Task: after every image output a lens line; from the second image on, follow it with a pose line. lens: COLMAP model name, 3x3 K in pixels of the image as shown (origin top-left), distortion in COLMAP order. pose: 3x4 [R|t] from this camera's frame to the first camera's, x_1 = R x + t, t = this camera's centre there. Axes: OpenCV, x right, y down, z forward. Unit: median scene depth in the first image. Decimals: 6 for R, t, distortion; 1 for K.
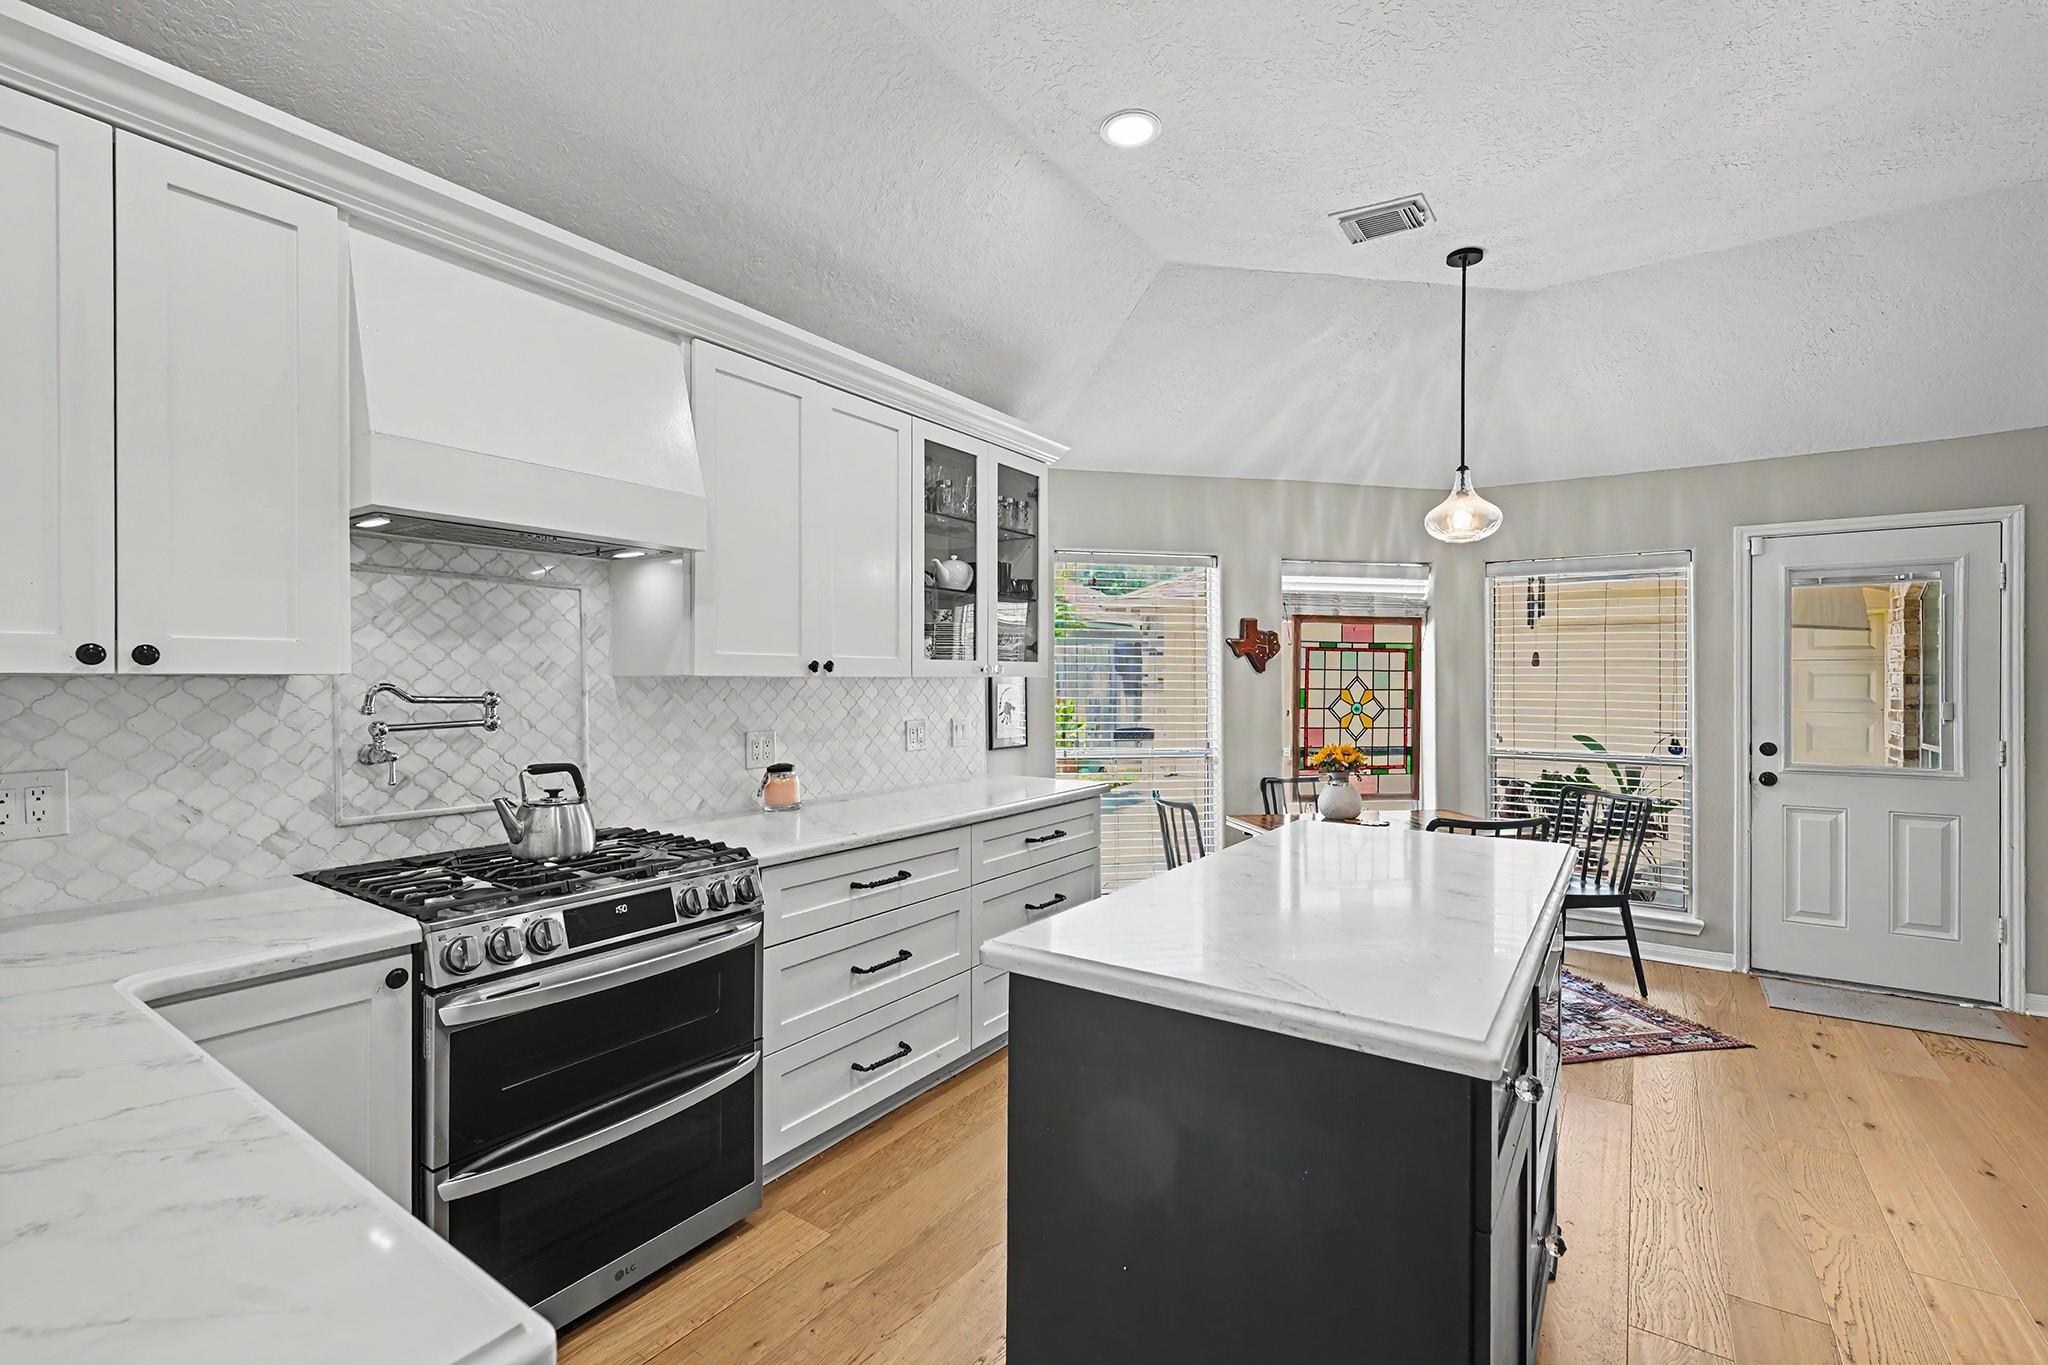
lens RADIAL K [[917.3, 0, 1024.1], [0, 917.3, 676.8], [0, 0, 1]] dist [0.002384, -0.000038]
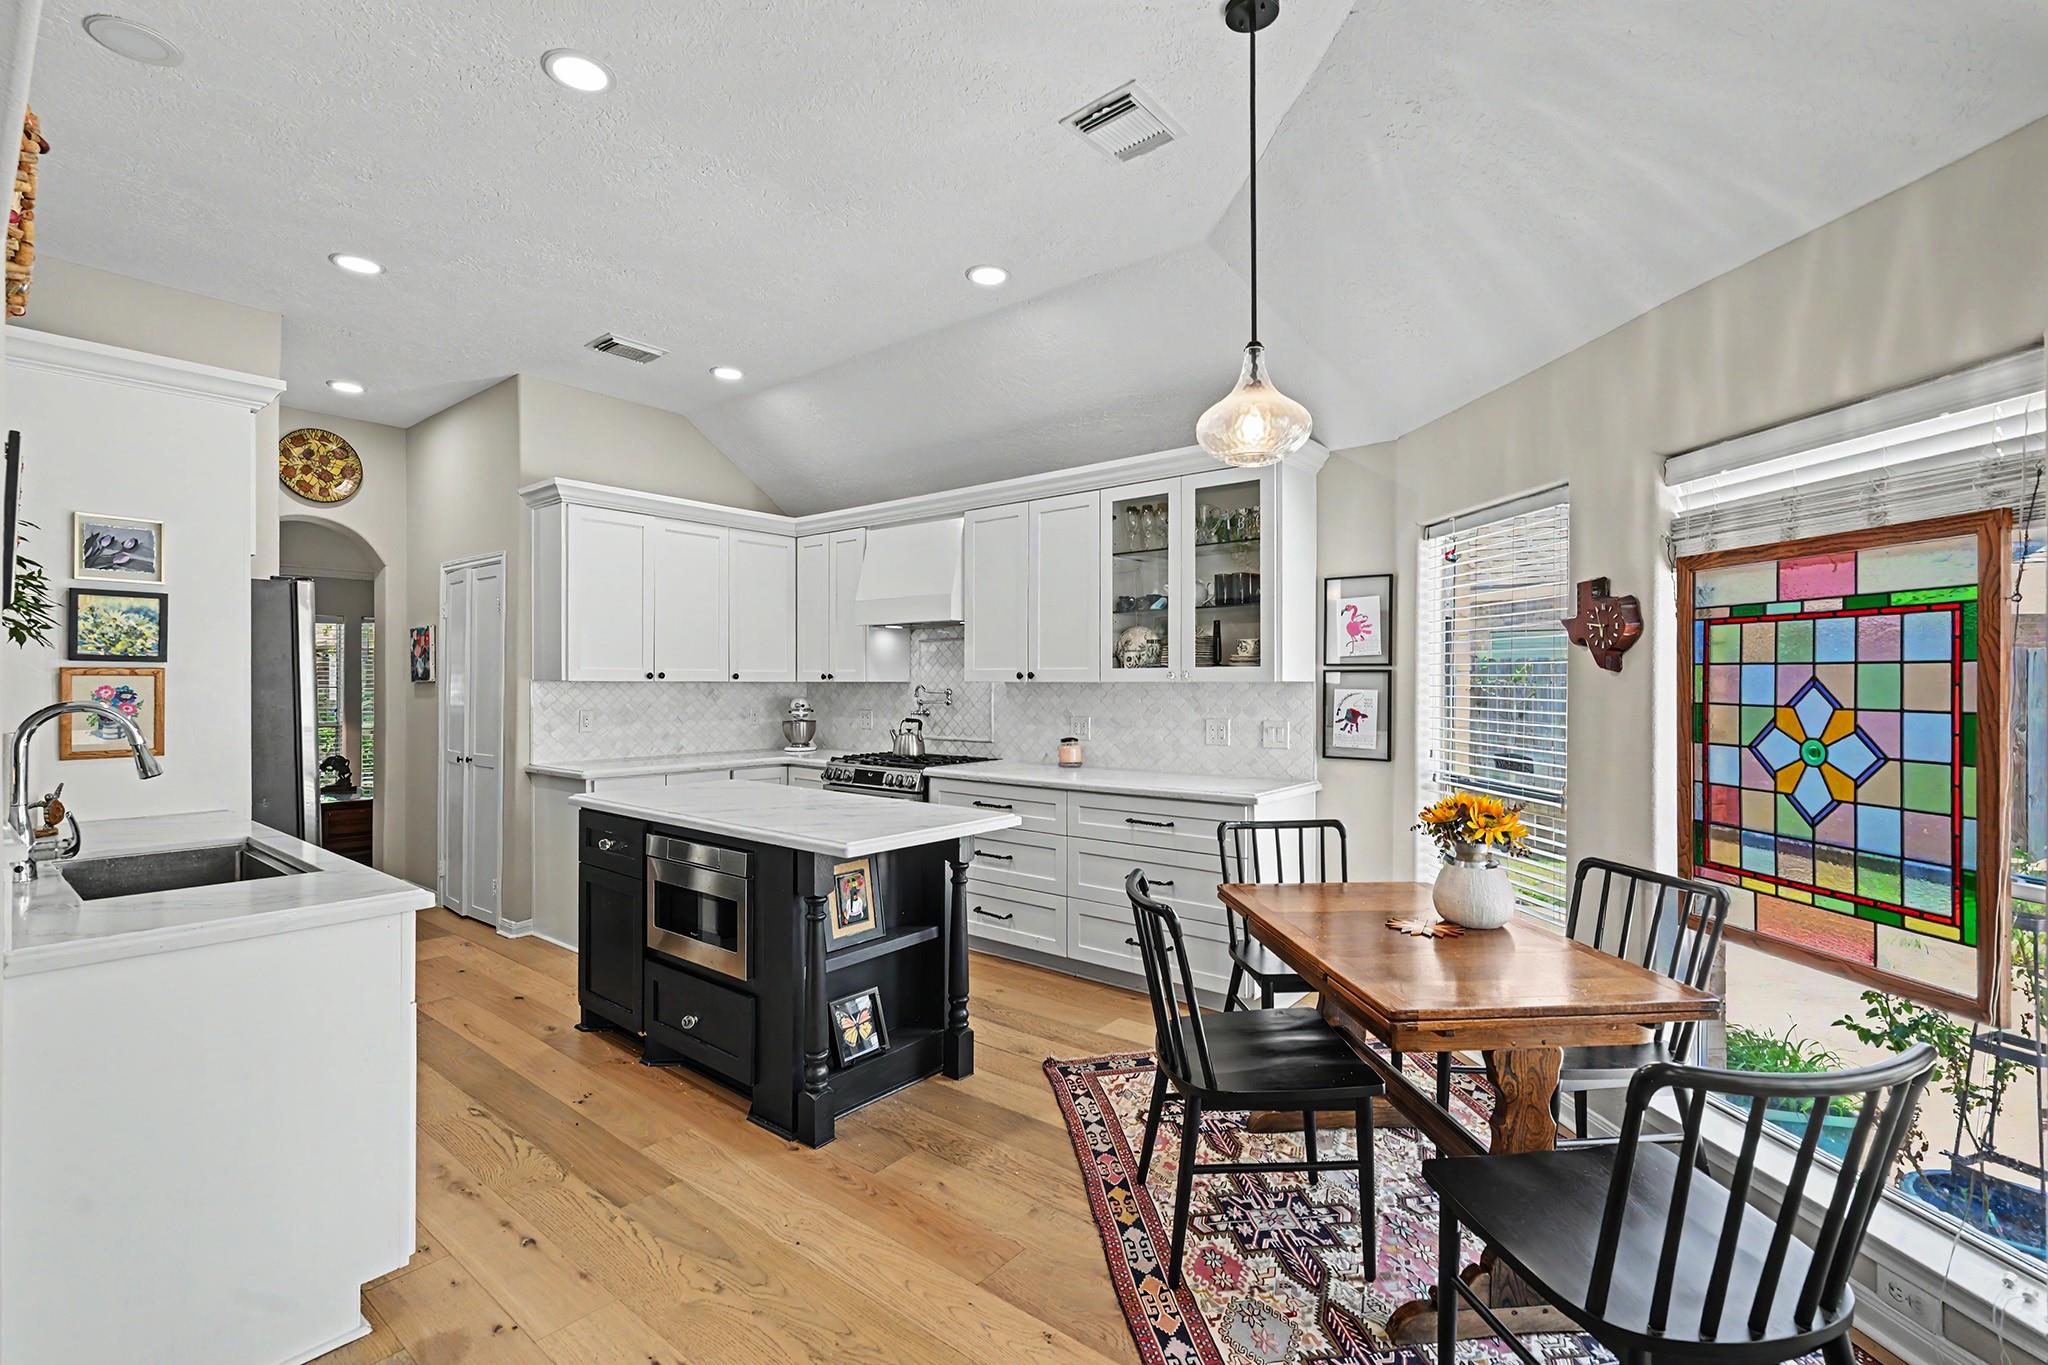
lens RADIAL K [[917.3, 0, 1012.4], [0, 917.3, 679.9], [0, 0, 1]] dist [0.002384, -0.000038]
pose [[-0.096333, -0.004844, -0.995337, 0.839004], [0.001479, 0.999986, -0.005010, 0.002417], [0.995348, -0.001955, -0.096325, 0.674493]]
